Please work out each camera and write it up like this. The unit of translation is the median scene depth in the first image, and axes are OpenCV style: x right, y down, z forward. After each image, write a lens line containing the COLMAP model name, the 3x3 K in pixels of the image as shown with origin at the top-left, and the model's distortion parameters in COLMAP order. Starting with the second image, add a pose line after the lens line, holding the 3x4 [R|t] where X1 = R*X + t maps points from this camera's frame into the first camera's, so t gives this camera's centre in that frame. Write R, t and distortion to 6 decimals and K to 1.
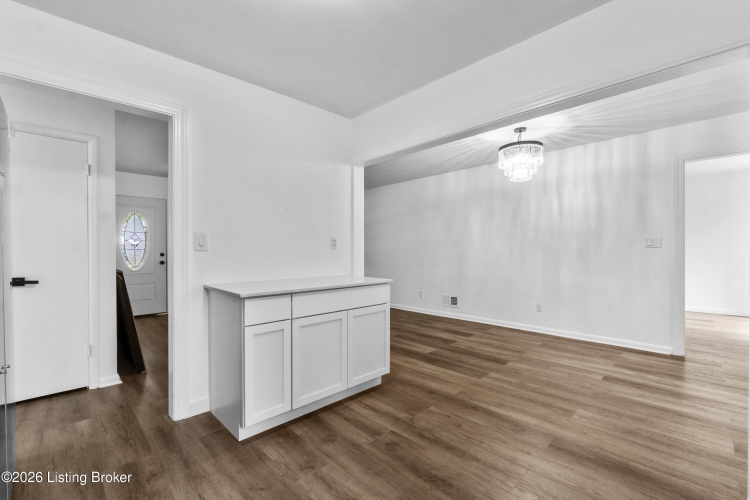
lens RADIAL K [[324.4, 0, 385.9], [0, 324.4, 250.6], [0, 0, 1]] dist [-0.000649, -0.000123]
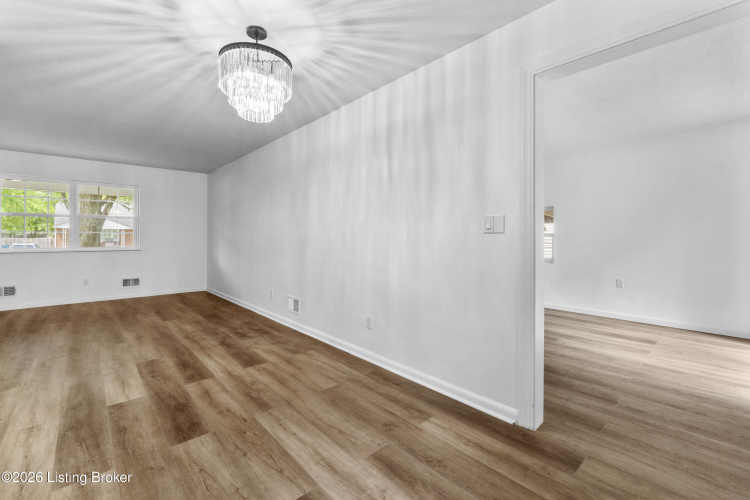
lens RADIAL K [[317.8, 0, 373.0], [0, 317.8, 247.5], [0, 0, 1]] dist [-0.009358, -0.000059]
pose [[0.998442, 0.003867, -0.055663, 0.549351], [-0.001941, 0.999399, 0.034622, -0.003048], [0.055763, -0.034460, 0.997849, 0.371992]]
